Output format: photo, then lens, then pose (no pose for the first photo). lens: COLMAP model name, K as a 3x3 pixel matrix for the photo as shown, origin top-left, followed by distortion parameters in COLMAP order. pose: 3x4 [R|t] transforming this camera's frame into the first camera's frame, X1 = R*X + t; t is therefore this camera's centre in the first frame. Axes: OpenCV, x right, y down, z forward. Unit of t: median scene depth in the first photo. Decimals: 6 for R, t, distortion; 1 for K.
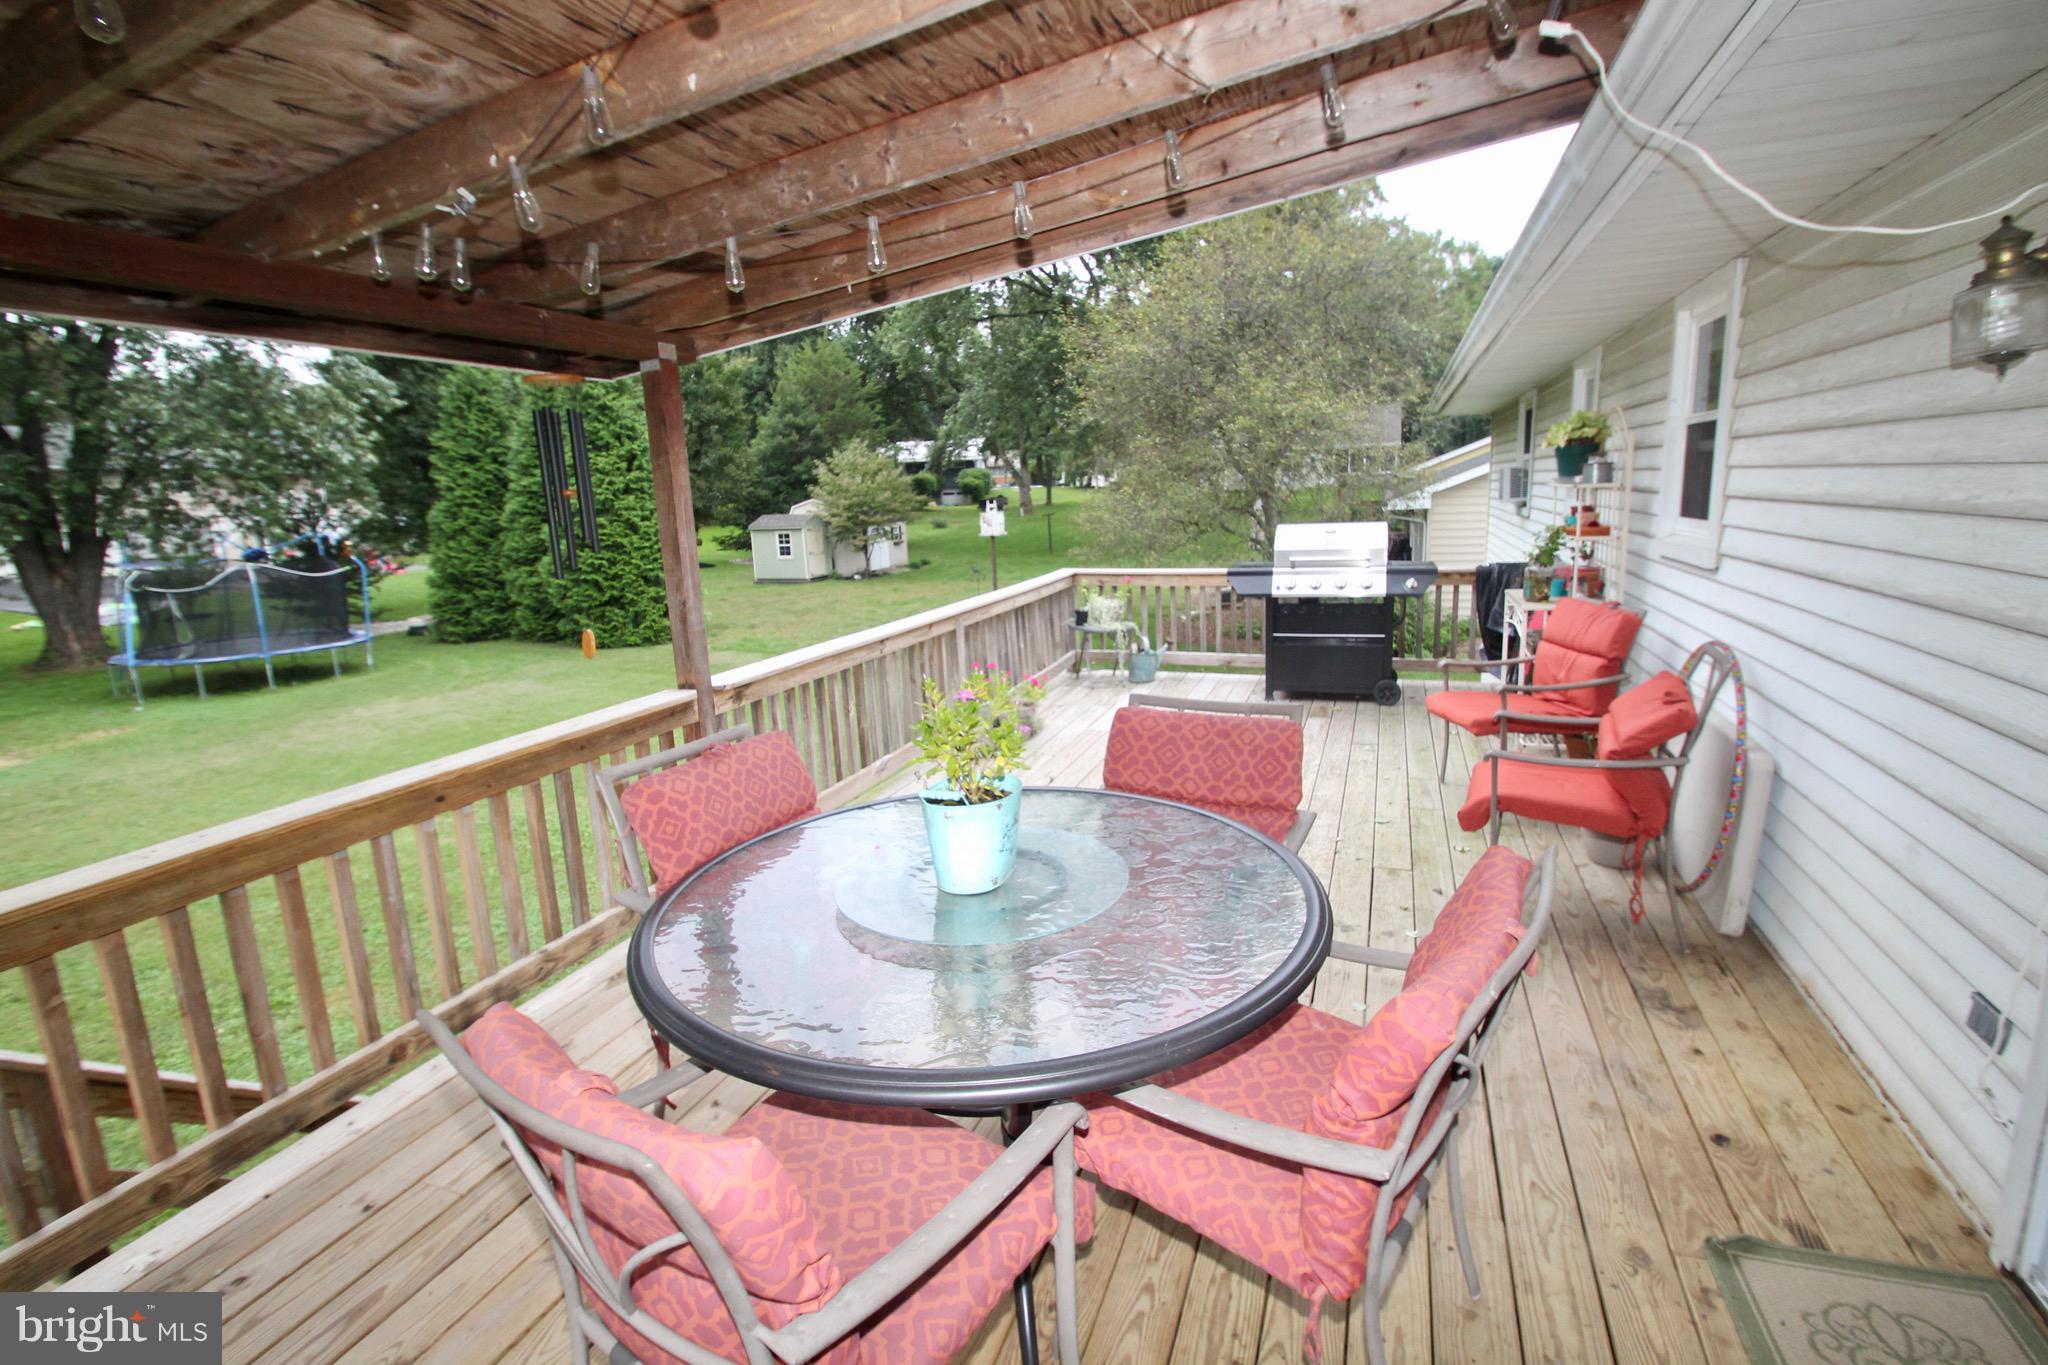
lens RADIAL K [[936.3, 0, 1024.0], [0, 936.3, 682.5], [0, 0, 1]] dist [0.001827, -0.012659]
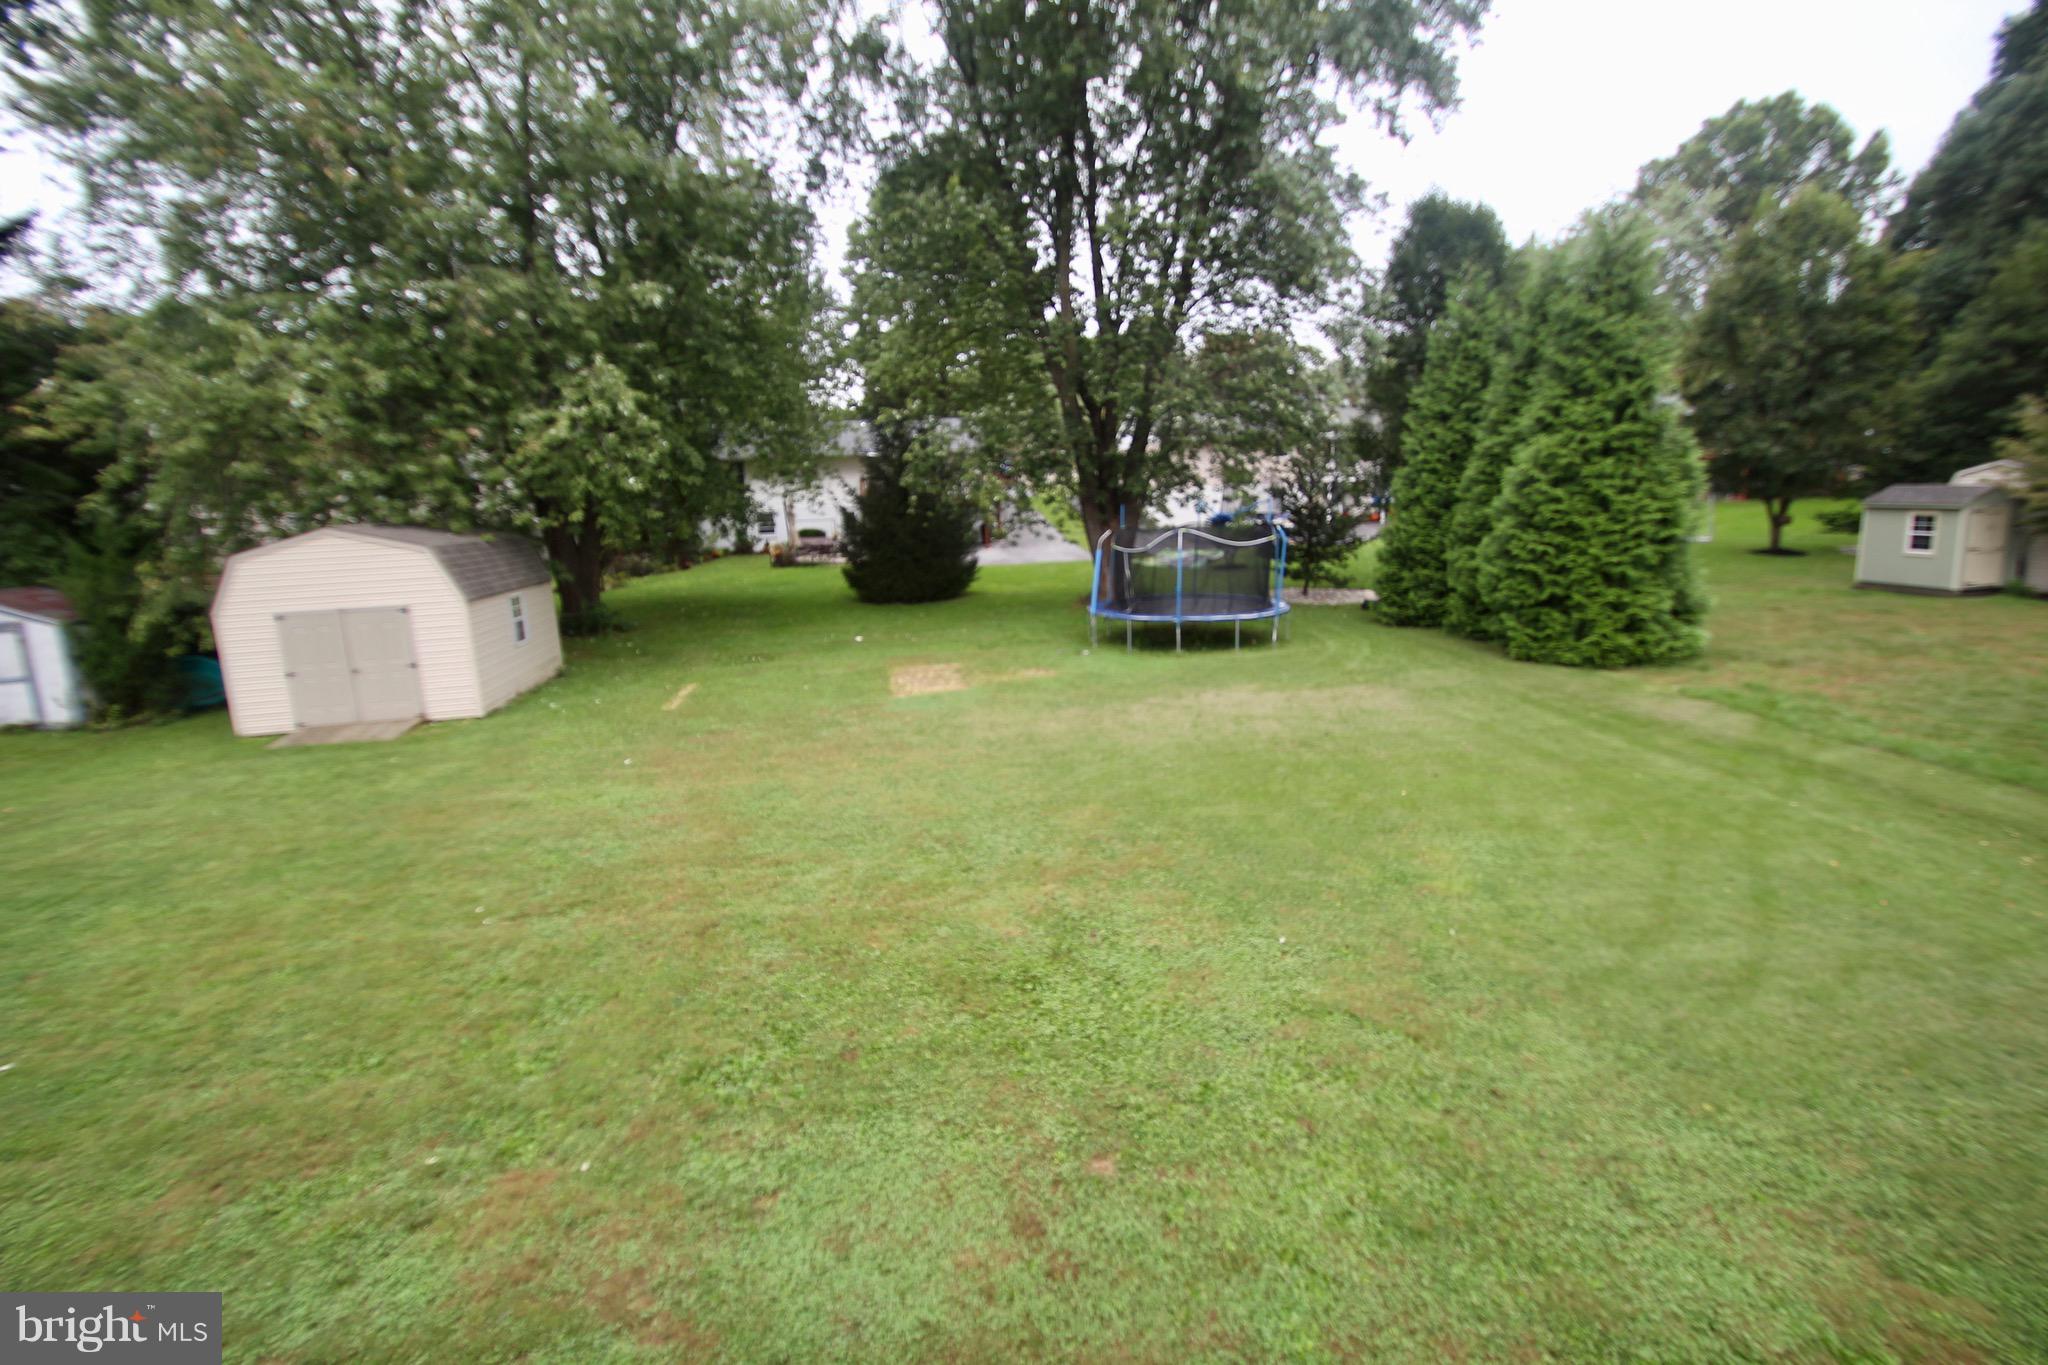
lens RADIAL K [[936.3, 0, 1024.0], [0, 936.3, 682.5], [0, 0, 1]] dist [0.001827, -0.012659]
pose [[0.488789, 0.189976, -0.851466, -0.000384], [-0.155790, 0.979321, 0.129070, -0.051076], [0.858379, 0.069562, 0.508278, 0.250226]]
